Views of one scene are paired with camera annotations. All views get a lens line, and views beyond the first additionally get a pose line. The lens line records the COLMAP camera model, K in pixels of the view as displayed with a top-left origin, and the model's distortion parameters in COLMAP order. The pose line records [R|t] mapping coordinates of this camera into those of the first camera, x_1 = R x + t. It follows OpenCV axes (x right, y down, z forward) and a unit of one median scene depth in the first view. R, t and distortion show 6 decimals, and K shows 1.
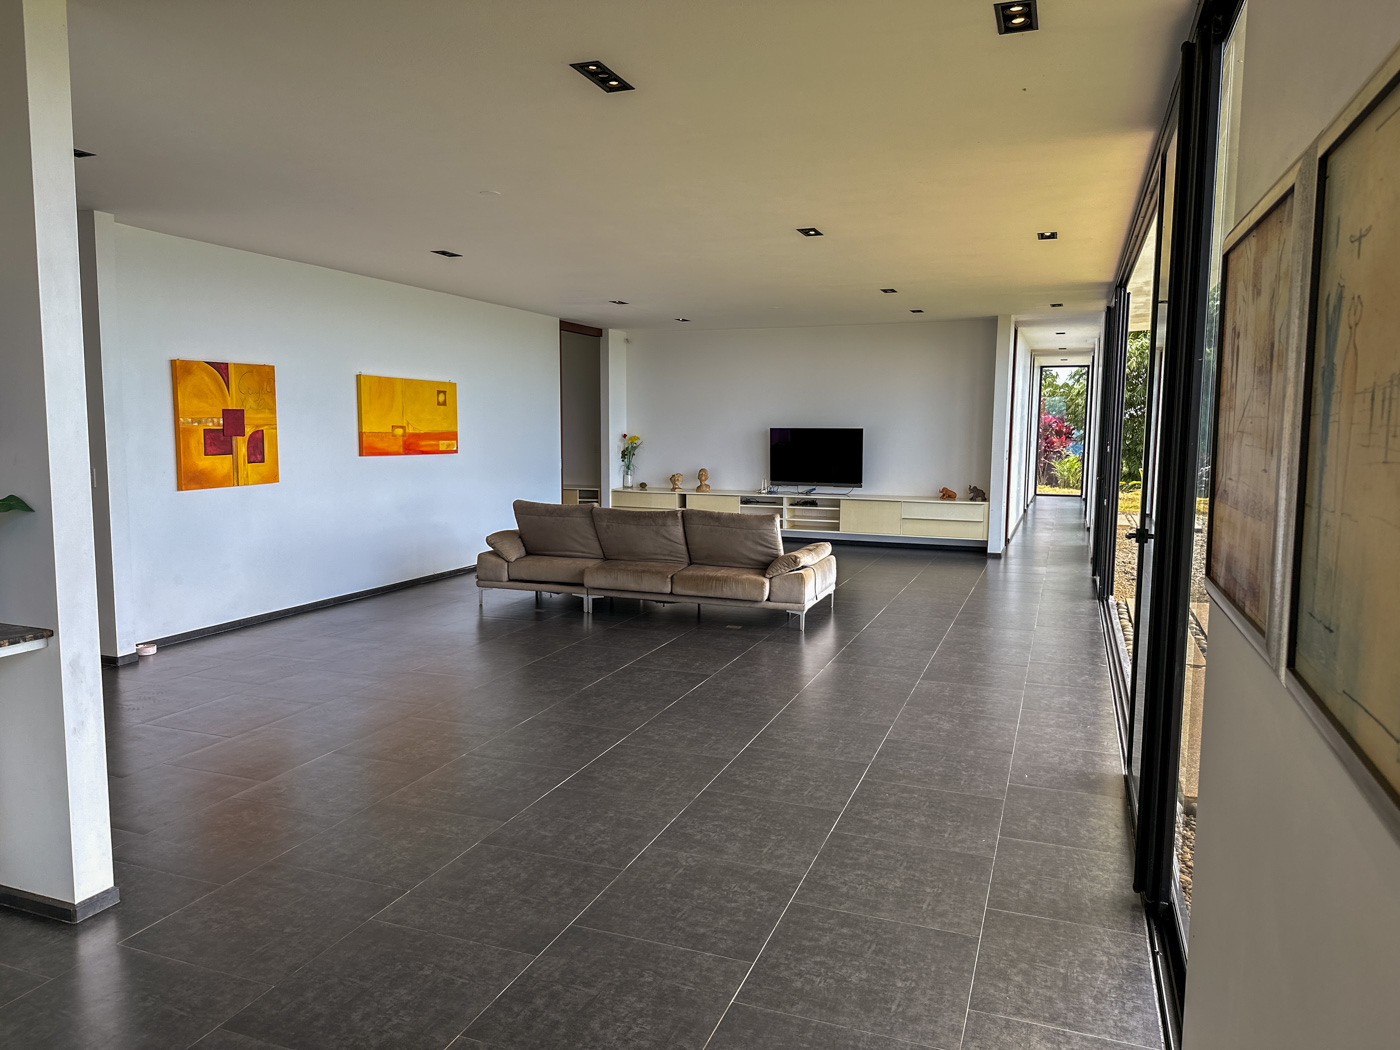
lens RADIAL K [[988.9, 0, 700.0], [0, 988.9, 524.4], [0, 0, 1]] dist [0.000144, -0.017611]
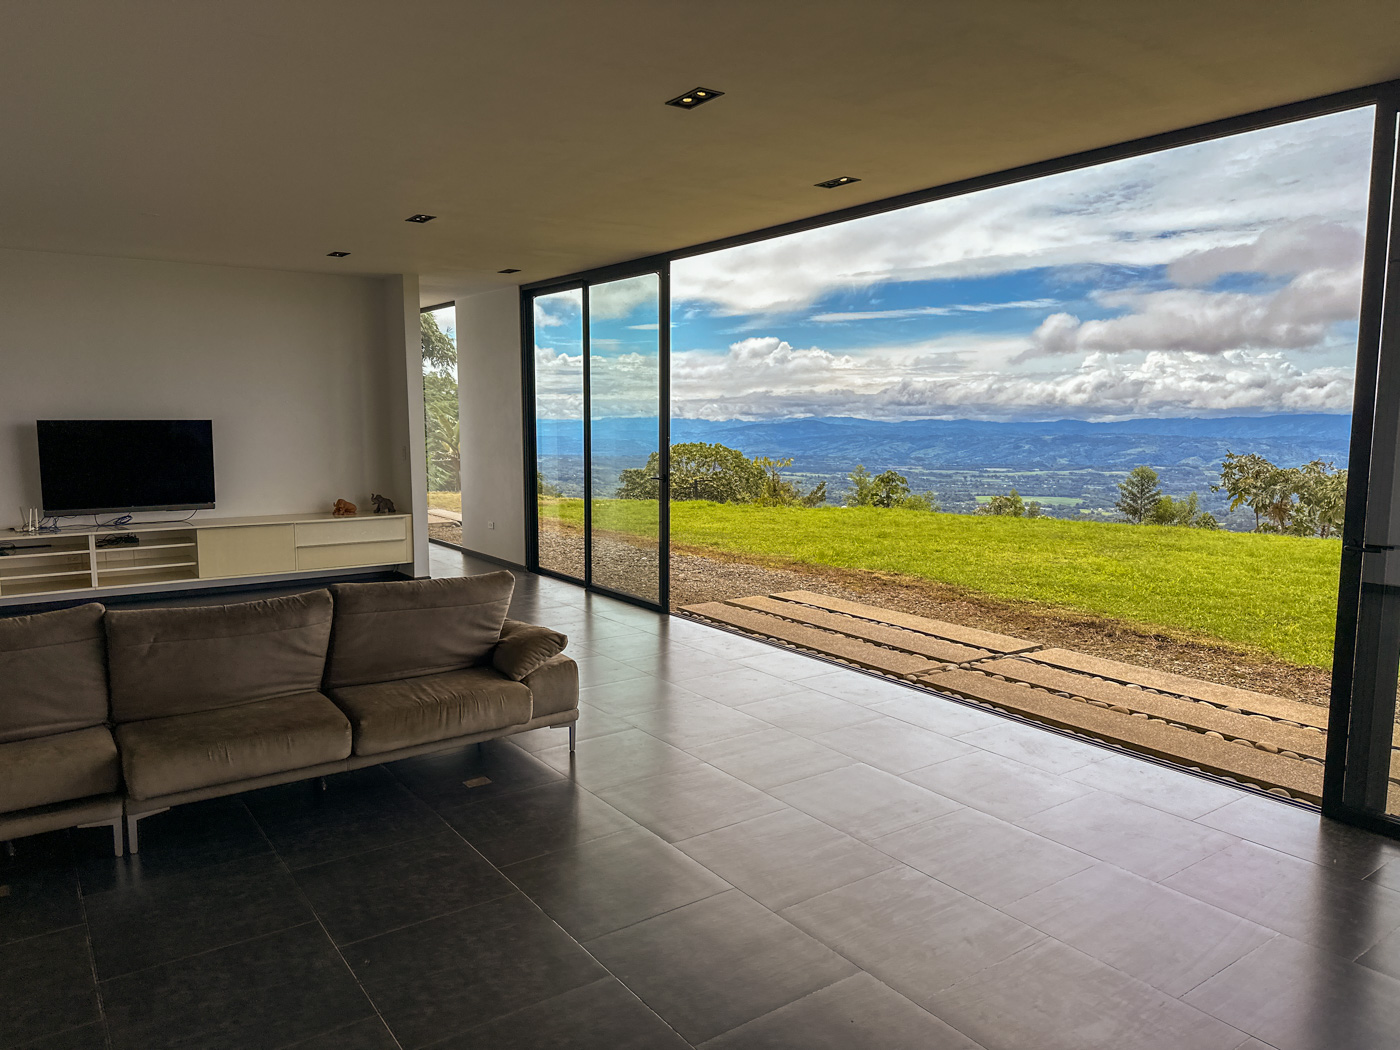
lens RADIAL K [[988.9, 0, 702.2], [0, 988.9, 527.6], [0, 0, 1]] dist [0.000144, -0.017611]
pose [[0.548920, -0.103003, 0.829504, -0.215489], [0.087313, 0.994015, 0.065652, -0.040645], [-0.831302, 0.036389, 0.554629, 0.369765]]
